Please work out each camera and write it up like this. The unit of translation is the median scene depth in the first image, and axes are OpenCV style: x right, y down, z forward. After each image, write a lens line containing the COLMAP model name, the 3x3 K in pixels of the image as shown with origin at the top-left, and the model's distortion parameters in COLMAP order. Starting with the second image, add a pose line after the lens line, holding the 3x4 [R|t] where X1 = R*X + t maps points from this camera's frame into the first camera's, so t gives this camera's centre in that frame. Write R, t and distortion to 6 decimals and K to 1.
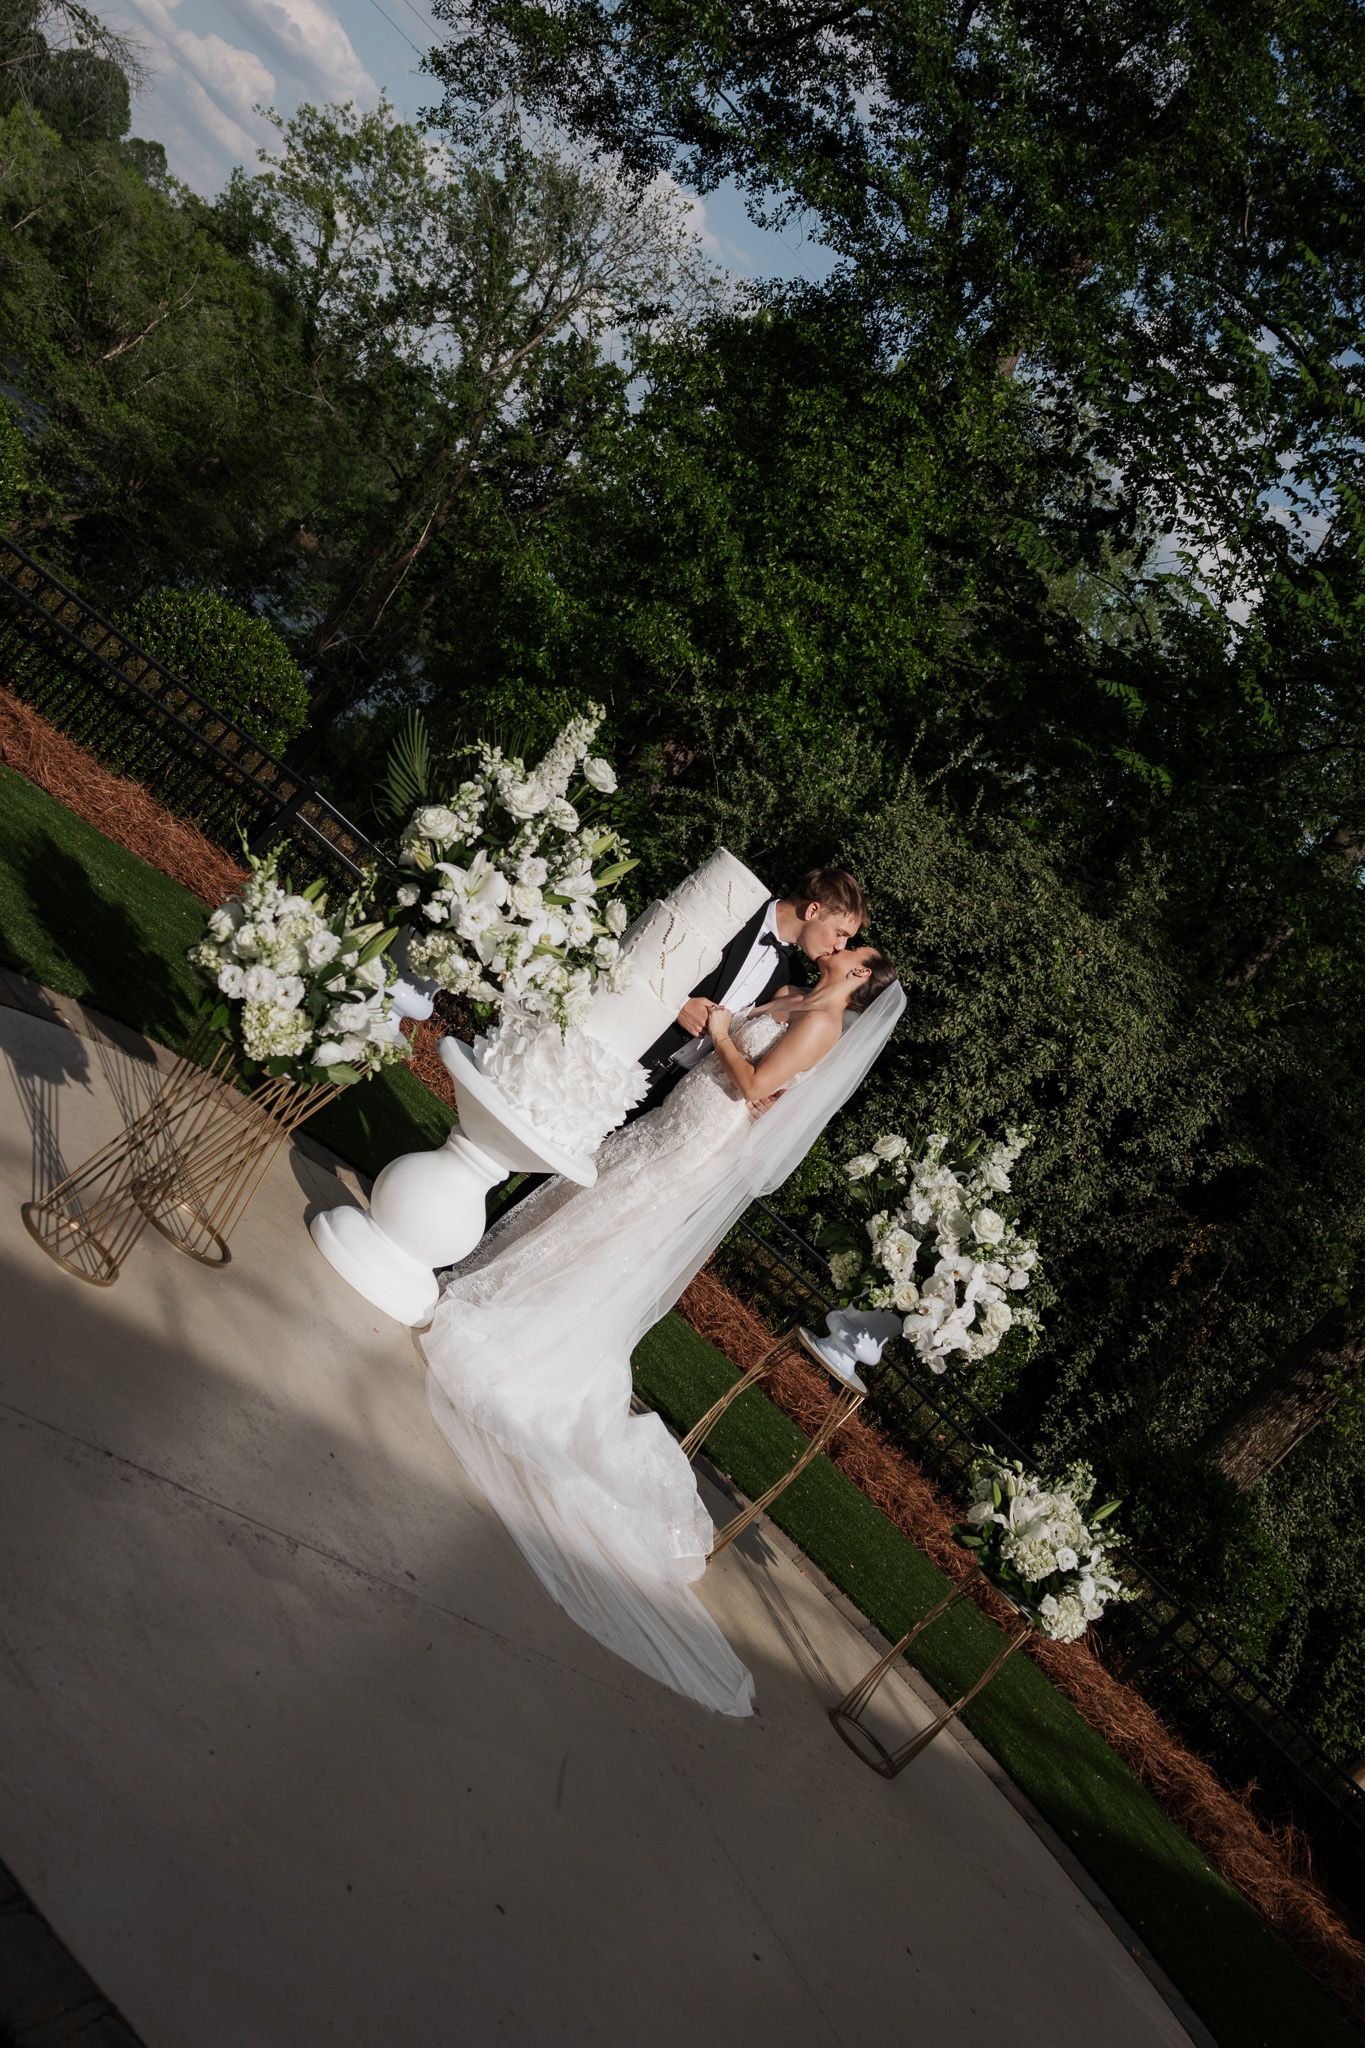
lens RADIAL K [[2202.4, 0, 683.2], [0, 2202.4, 1021.8], [0, 0, 1]] dist [0.028437, 0.000000]
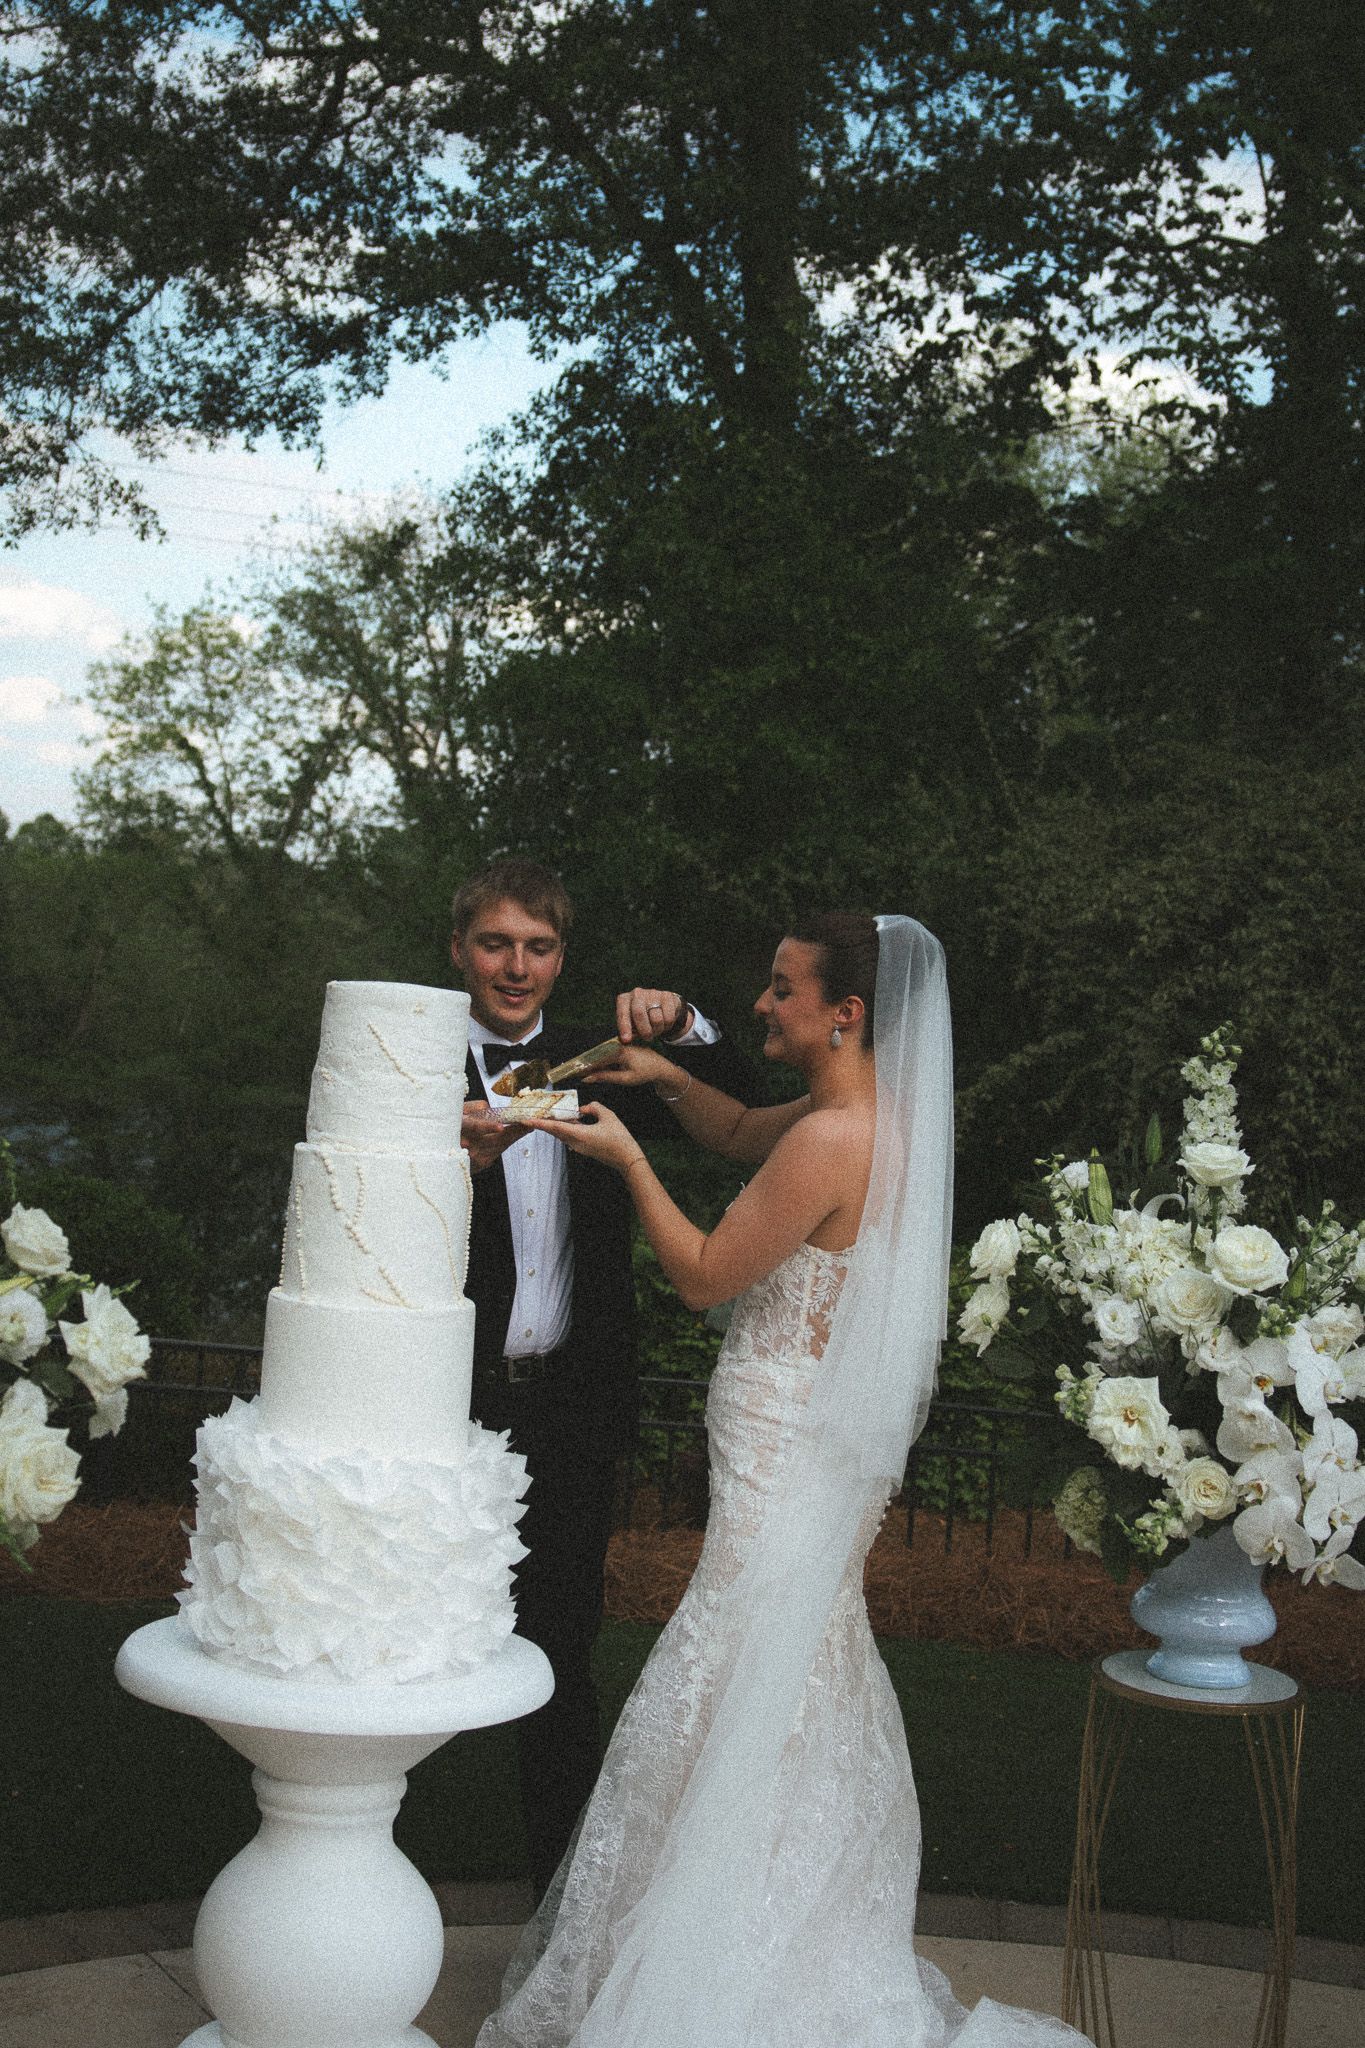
lens RADIAL K [[2625.4, 0, 697.6], [0, 2625.4, 1015.7], [0, 0, 1]] dist [0.000018, 0.000000]
pose [[0.778007, -0.623391, -0.078034, 0.034651], [0.606951, 0.777875, -0.162853, 0.020455], [0.162222, 0.079338, 0.983560, 0.123219]]
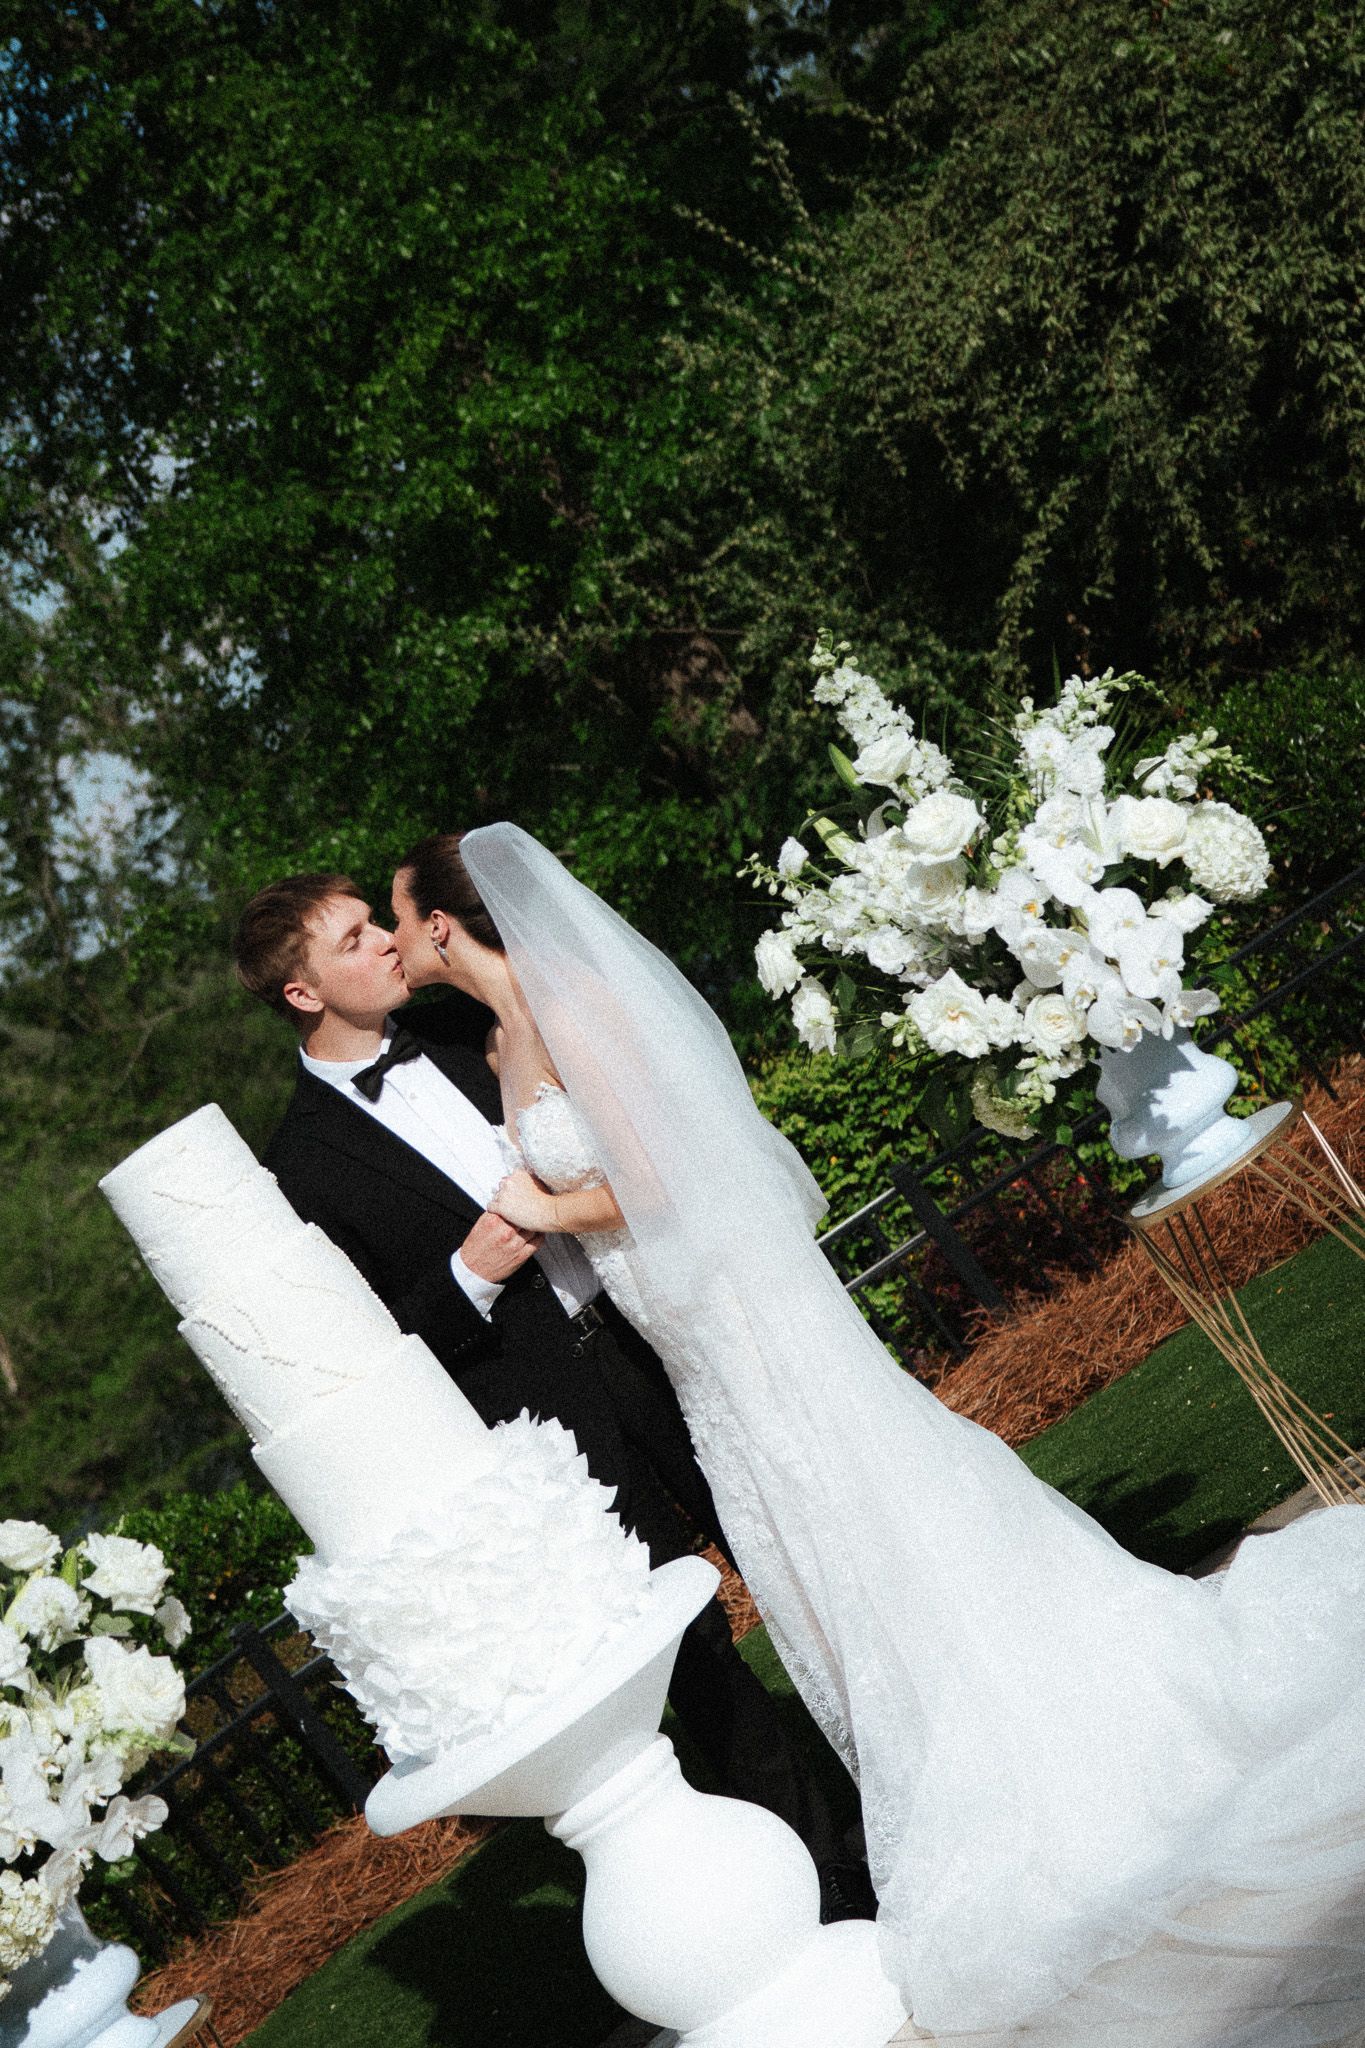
lens RADIAL K [[4261.1, 0, 679.7], [0, 4261.1, 1031.0], [0, 0, 1]] dist [0.018549, 0.000000]
pose [[0.194091, -0.969115, -0.152135, 0.062937], [0.961407, 0.218744, -0.166879, 0.056584], [0.195003, -0.113874, 0.974170, 0.025779]]
